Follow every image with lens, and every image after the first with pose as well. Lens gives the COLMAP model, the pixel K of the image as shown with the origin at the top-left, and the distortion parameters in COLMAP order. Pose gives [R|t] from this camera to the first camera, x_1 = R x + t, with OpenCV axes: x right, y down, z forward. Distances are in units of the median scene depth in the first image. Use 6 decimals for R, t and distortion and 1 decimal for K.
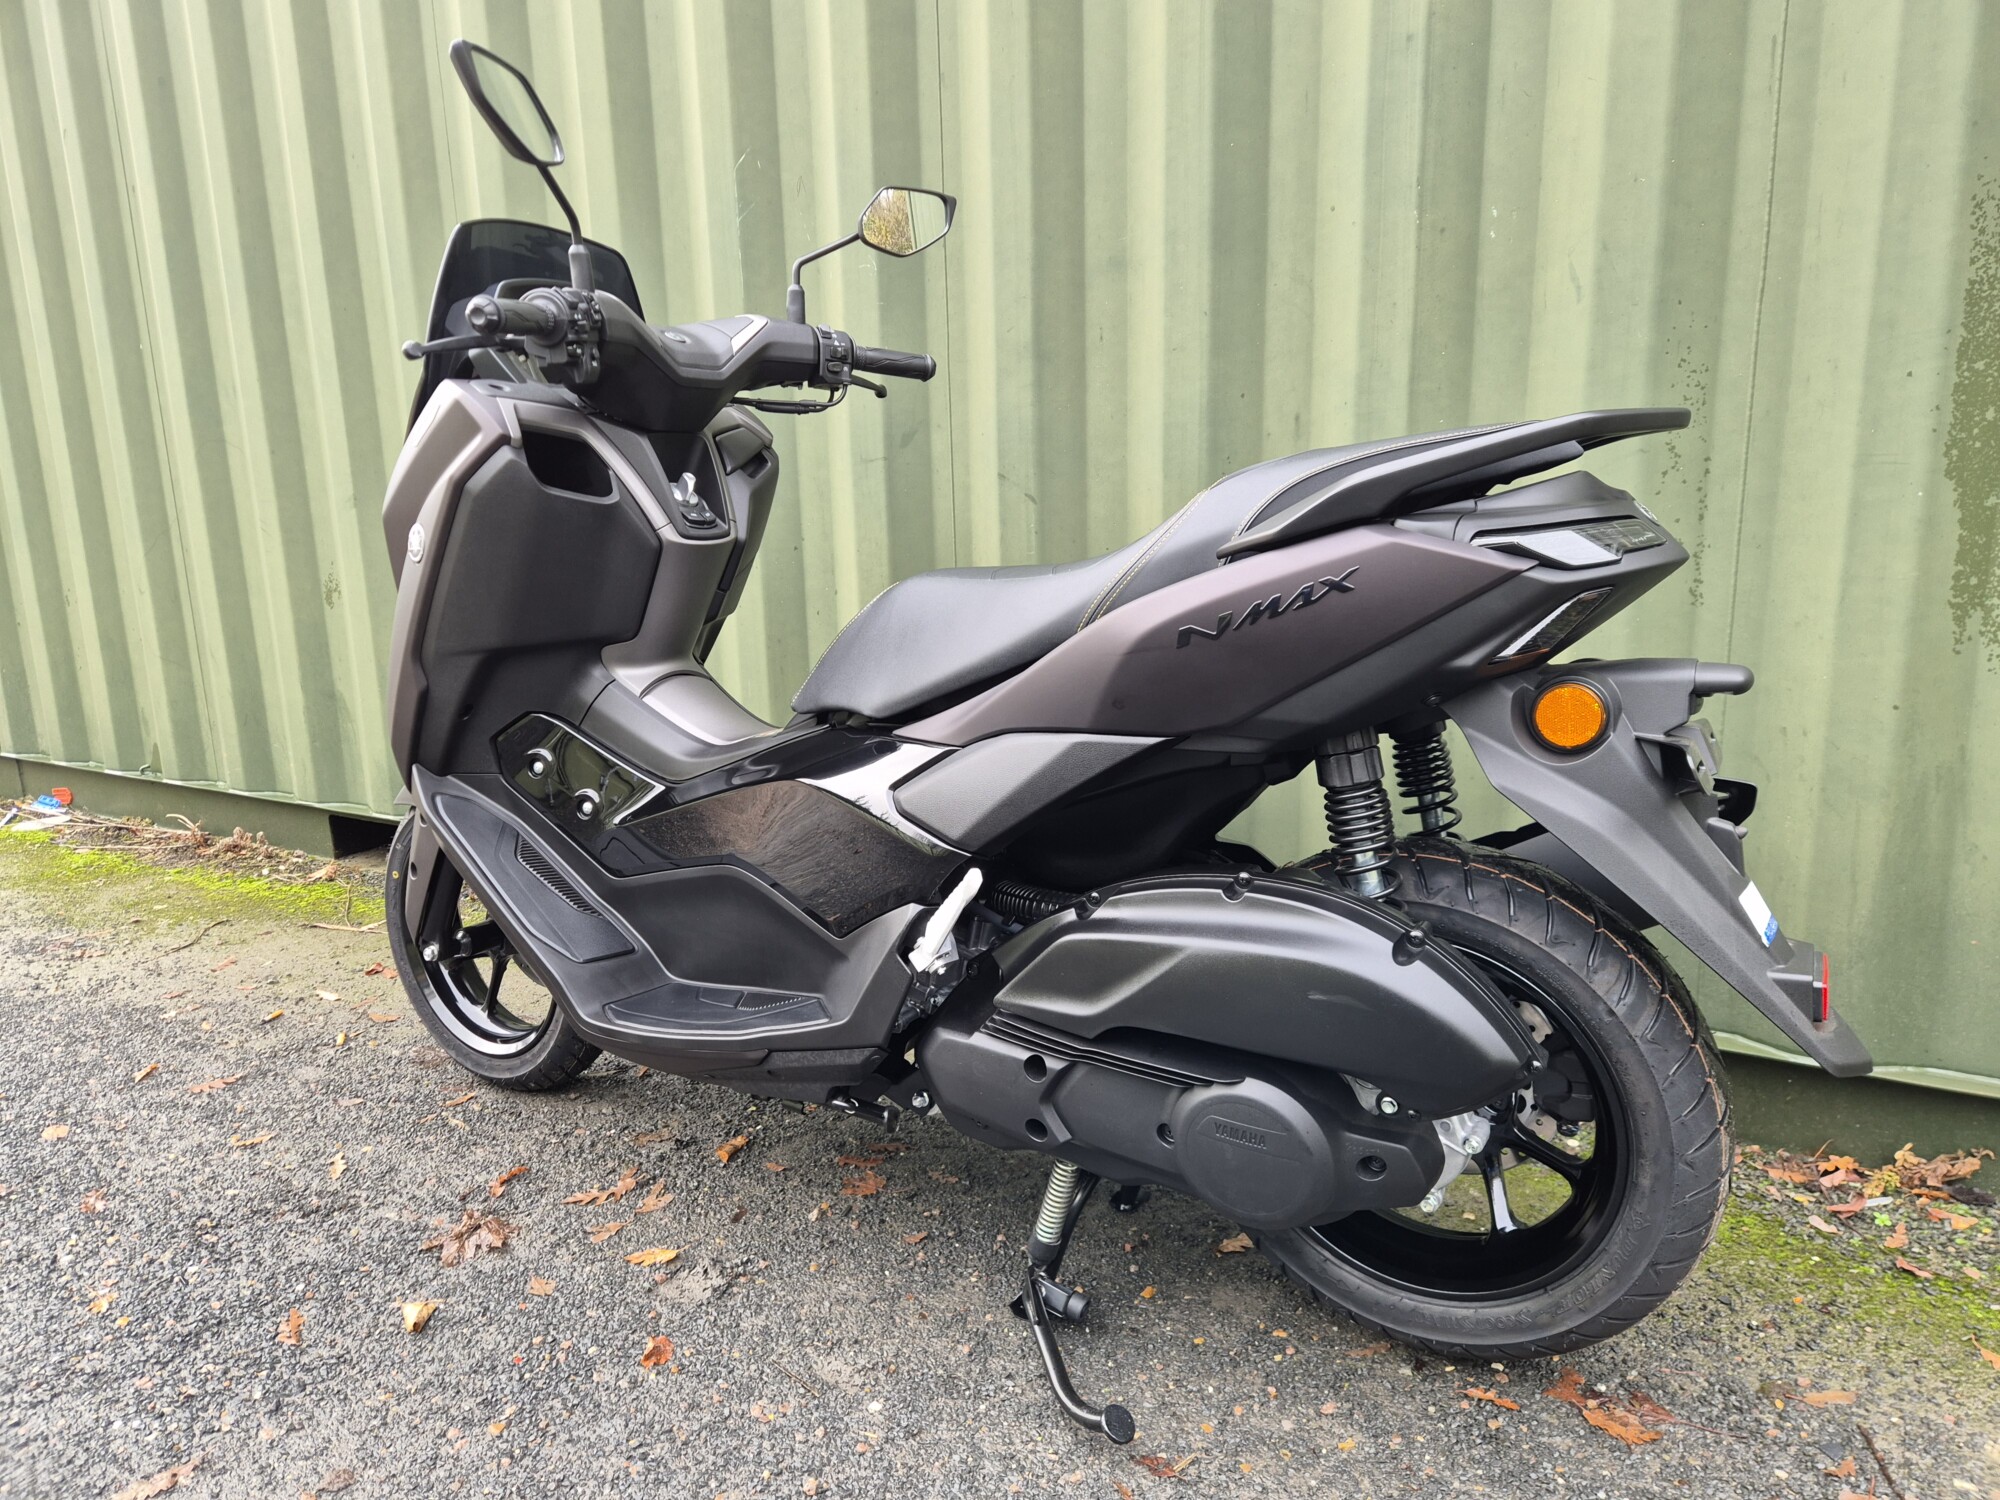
lens RADIAL K [[1342.7, 0, 1003.0], [0, 1342.7, 757.4], [0, 0, 1]] dist [0.077111, -0.065146]
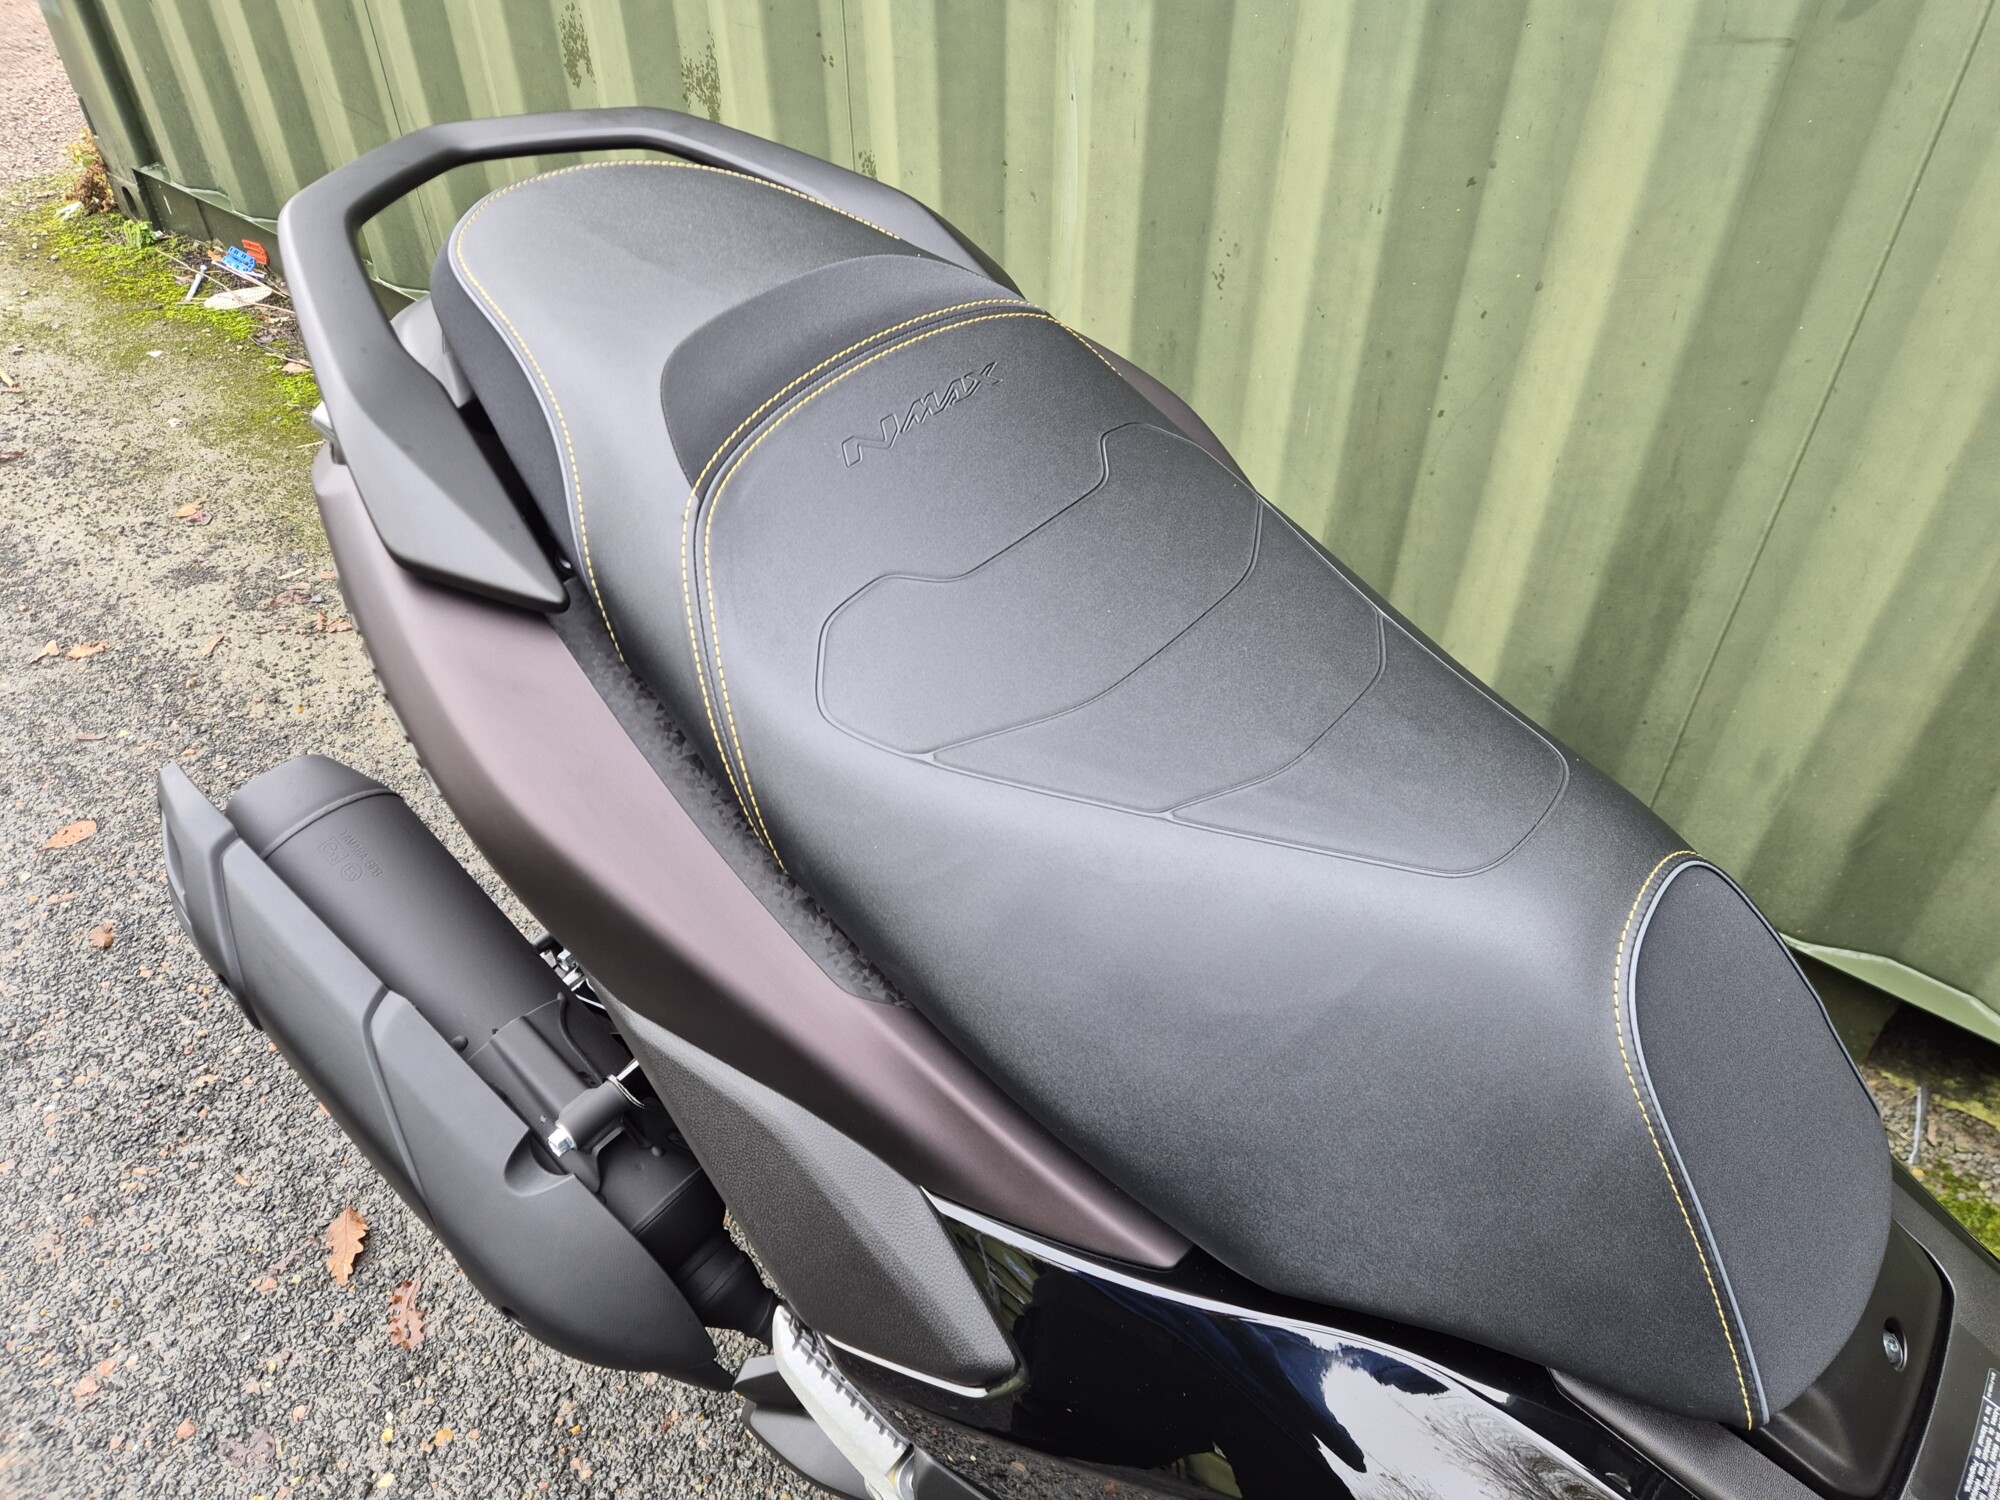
lens RADIAL K [[1342.7, 0, 998.2], [0, 1342.7, 735.5], [0, 0, 1]] dist [0.077111, -0.065146]
pose [[0.985572, 0.126108, -0.112896, -0.339108], [-0.057935, 0.878056, 0.475039, -0.285050], [0.159035, -0.461644, 0.872693, 0.599573]]
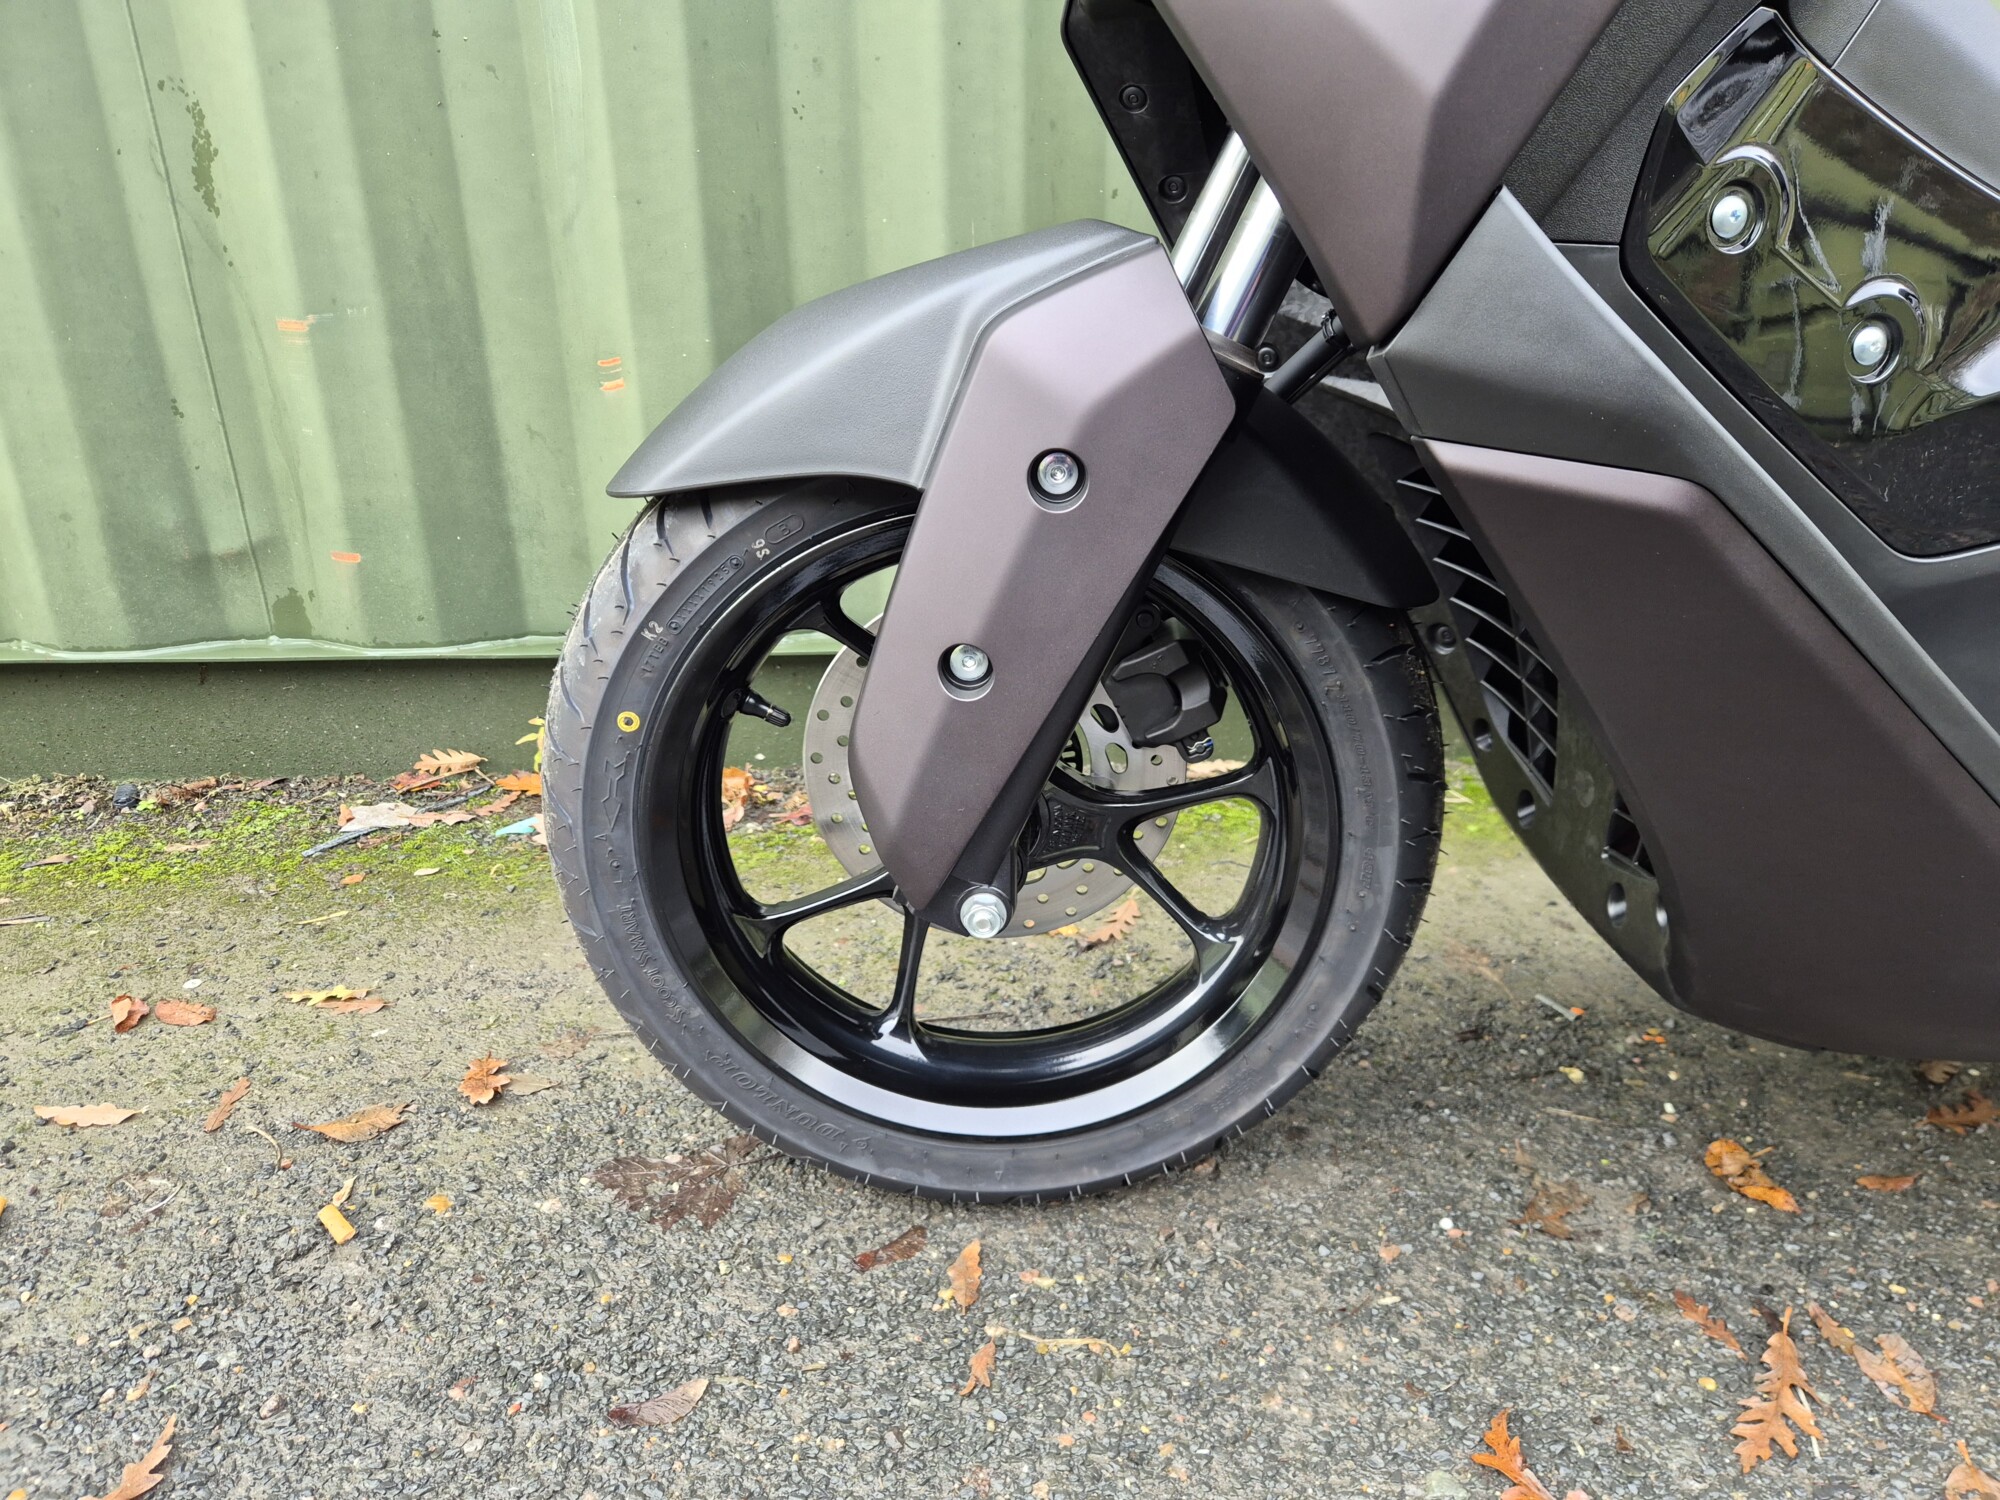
lens RADIAL K [[1342.7, 0, 998.4], [0, 1342.7, 753.5], [0, 0, 1]] dist [0.077111, -0.065146]
pose [[0.847752, -0.184723, 0.497186, -0.647828], [0.099025, 0.976034, 0.193784, 0.047523], [-0.521067, -0.115047, 0.845727, 0.819965]]
